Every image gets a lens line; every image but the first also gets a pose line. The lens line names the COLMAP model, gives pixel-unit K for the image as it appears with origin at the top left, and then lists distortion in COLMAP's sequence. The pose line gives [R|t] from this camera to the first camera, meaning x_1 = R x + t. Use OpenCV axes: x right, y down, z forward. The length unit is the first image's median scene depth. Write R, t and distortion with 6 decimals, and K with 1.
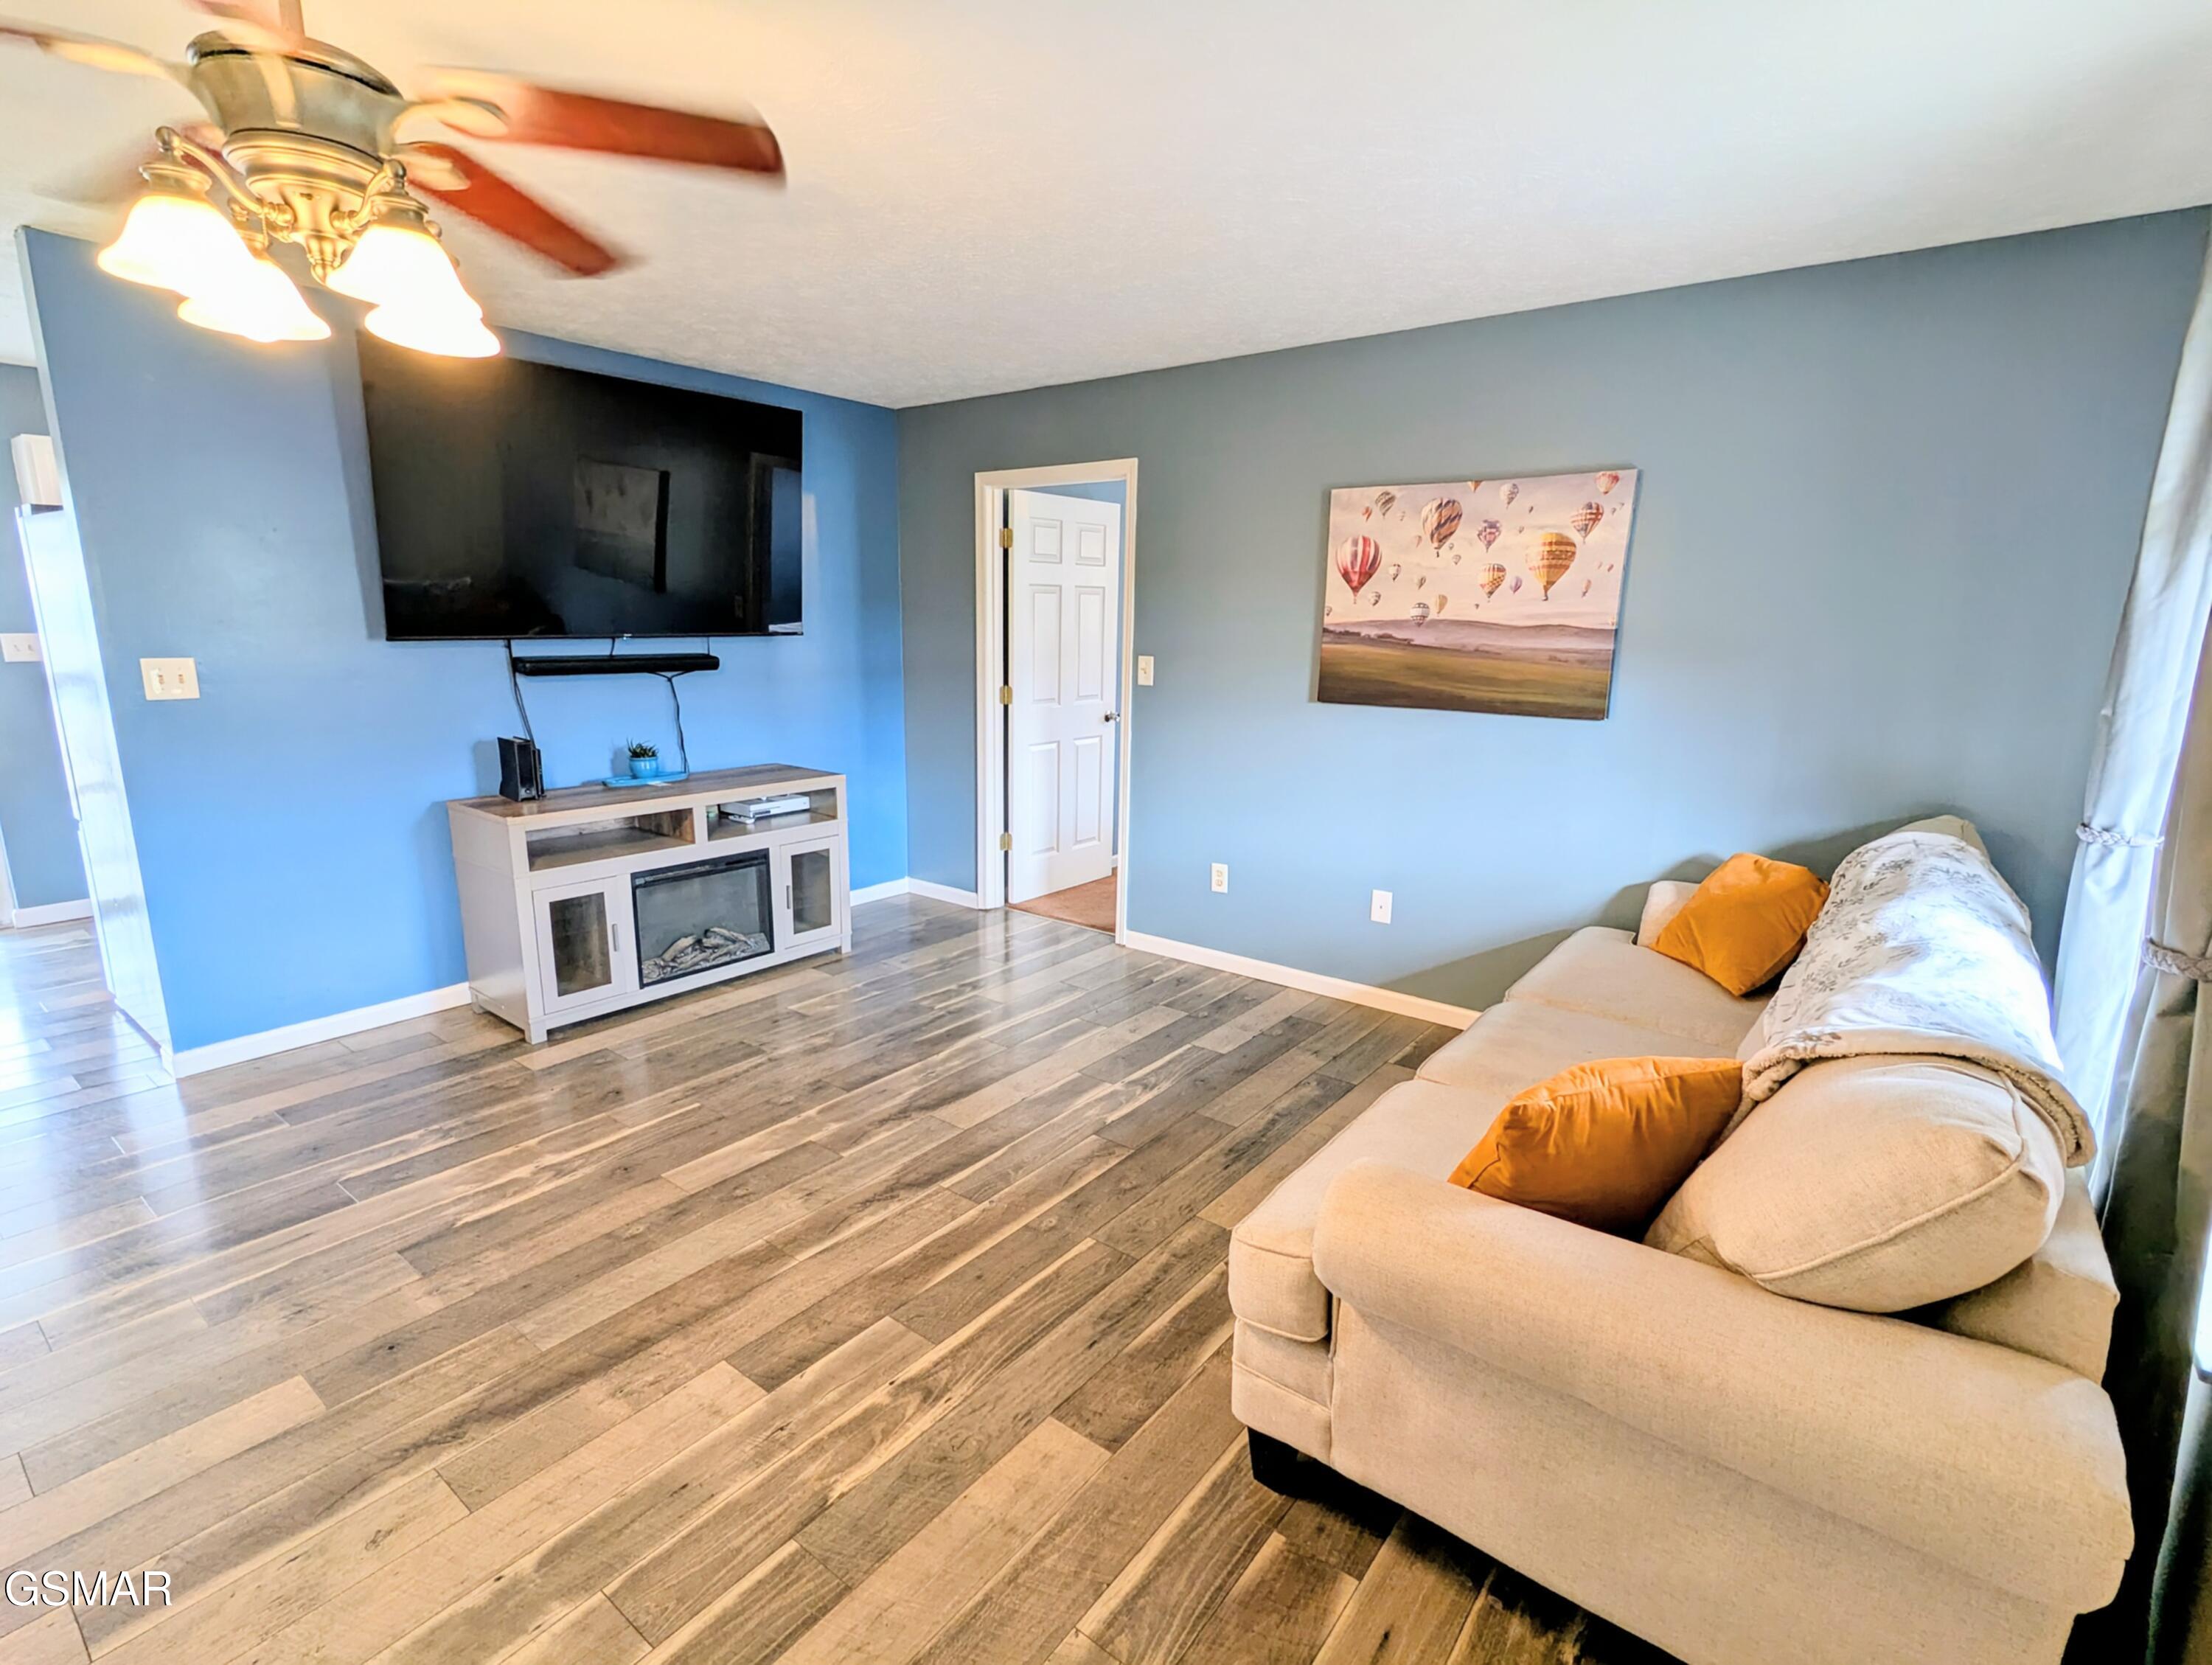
lens RADIAL K [[1064.5, 0, 1106.0], [0, 1064.5, 832.5], [0, 0, 1]] dist [0.001763, -0.000481]
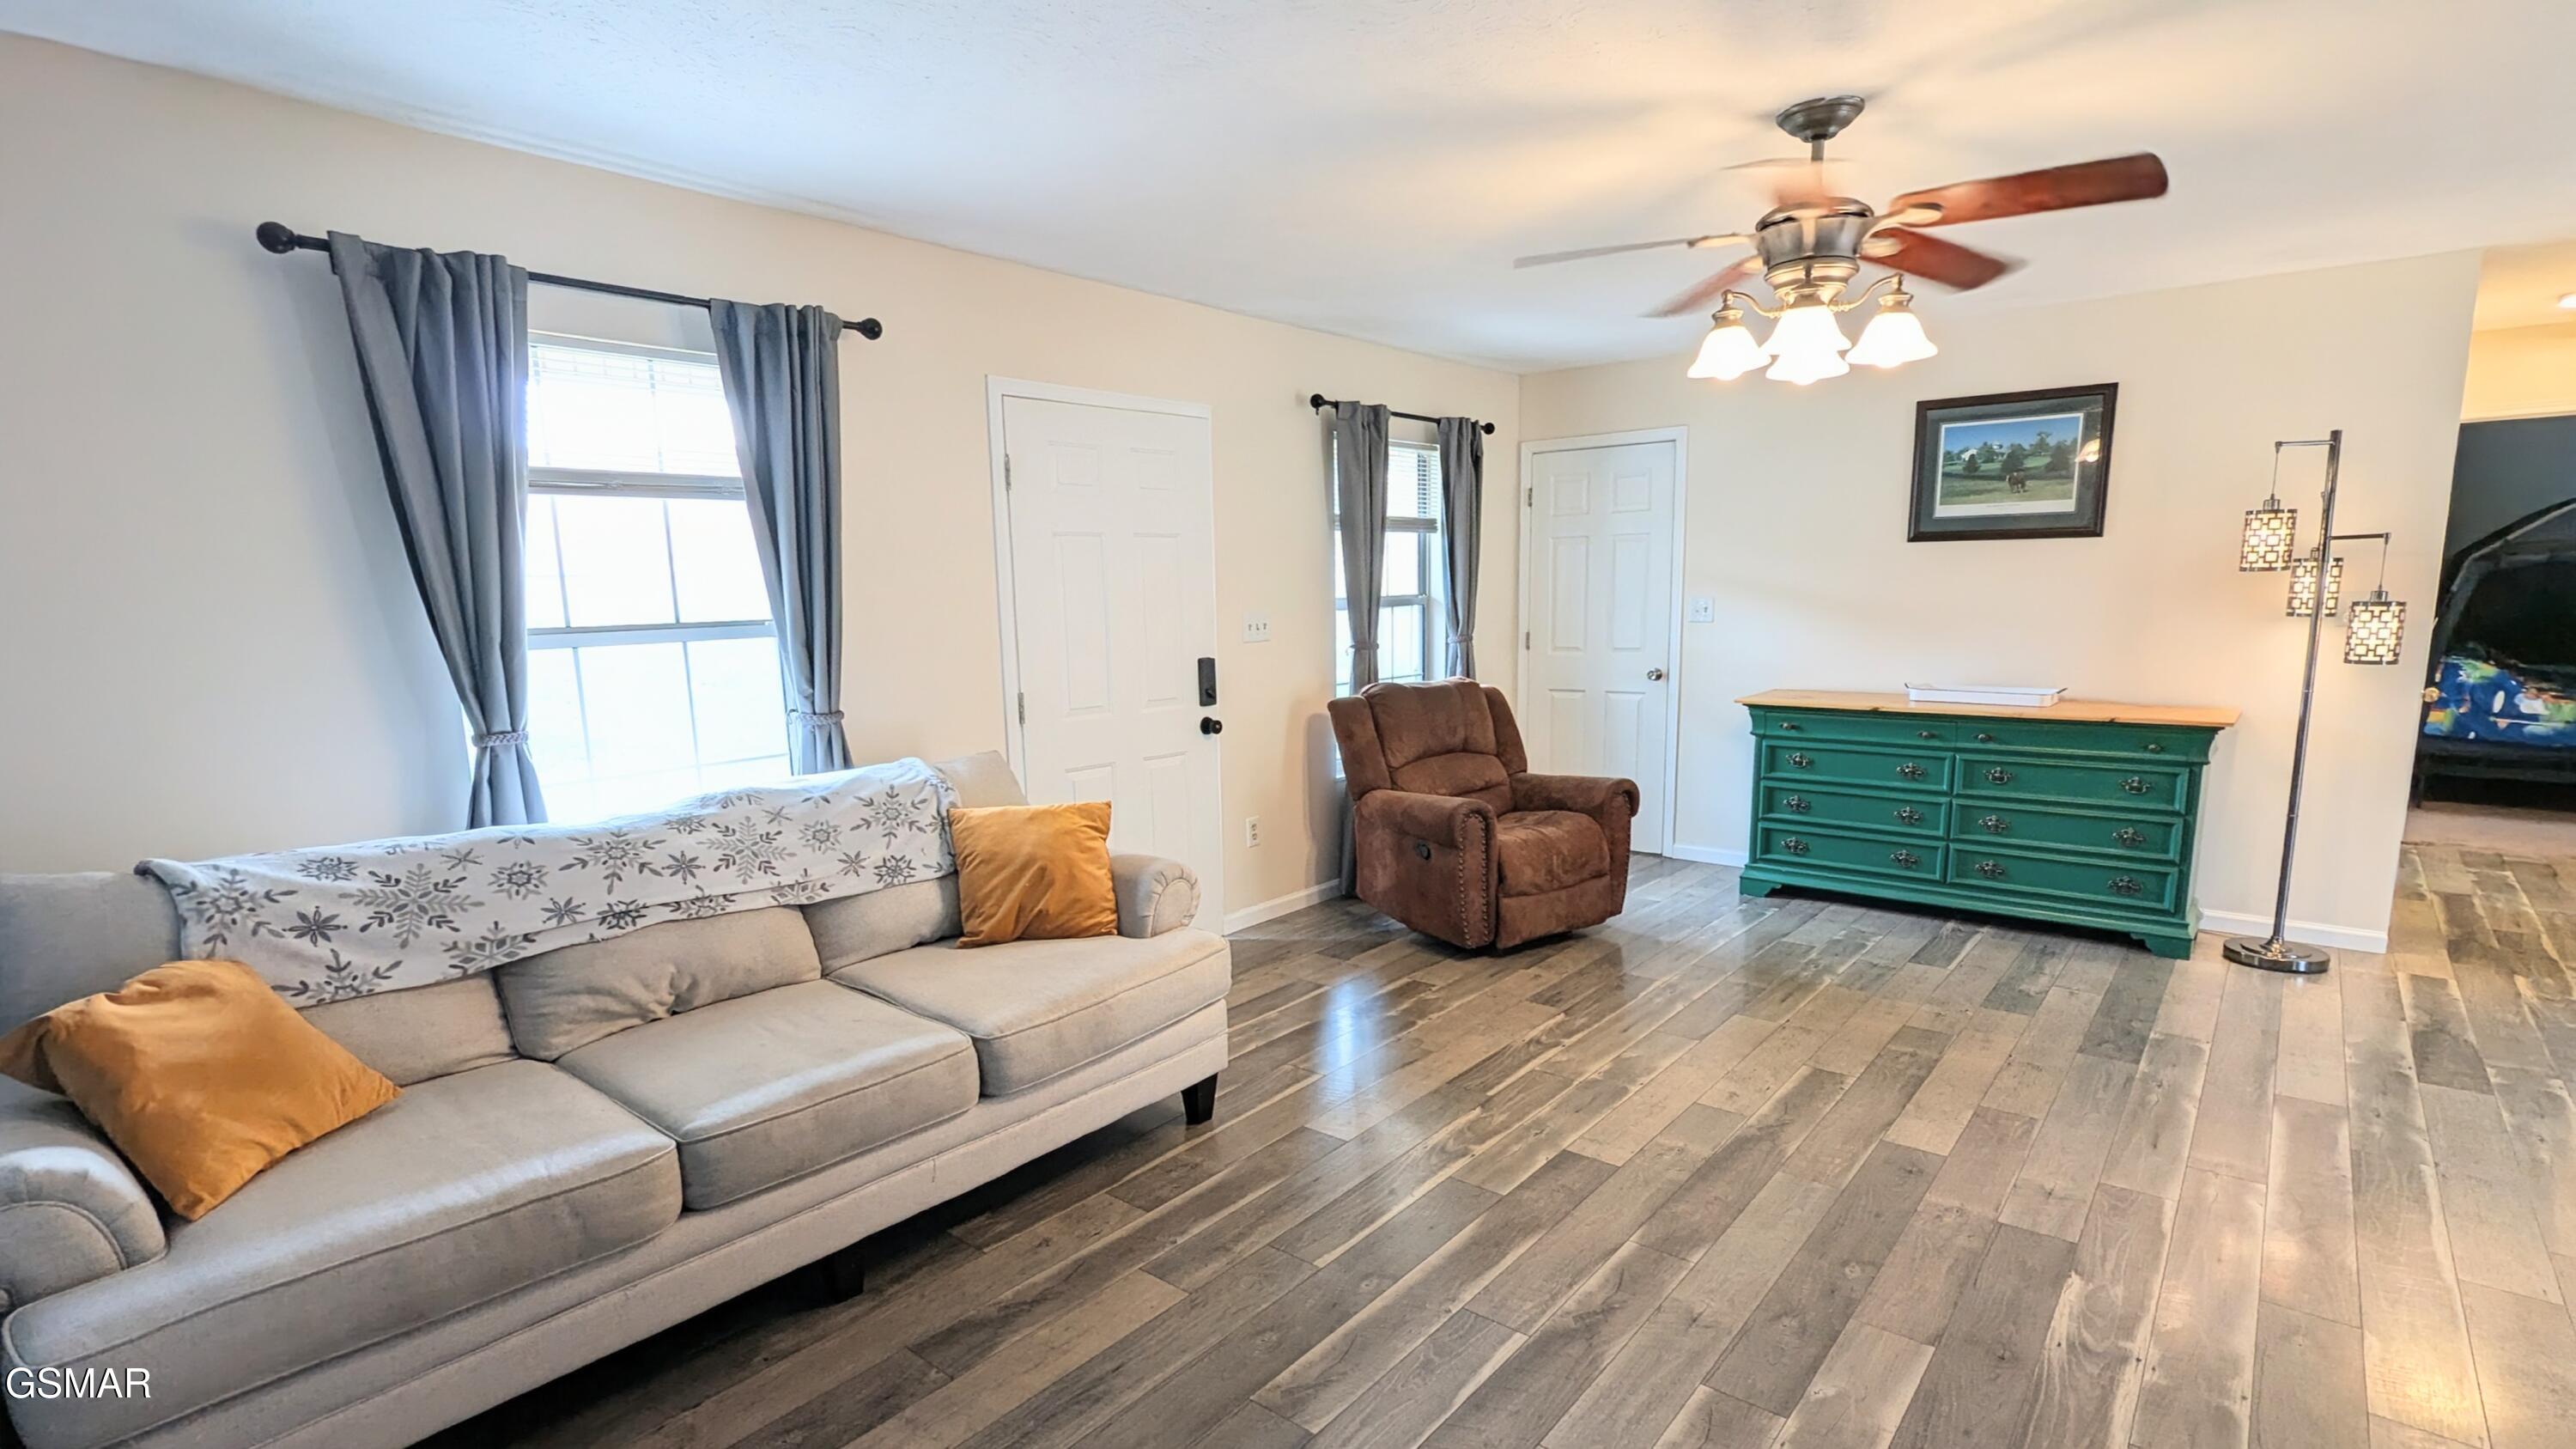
lens RADIAL K [[1218.2, 0, 1288.1], [0, 1218.2, 808.5], [0, 0, 1]] dist [-0.002514, -0.000972]
pose [[-0.999369, 0.000357, 0.035512, -0.023290], [0.013821, 0.925036, 0.379628, -0.323427], [-0.032714, 0.379879, -0.924457, 1.666707]]
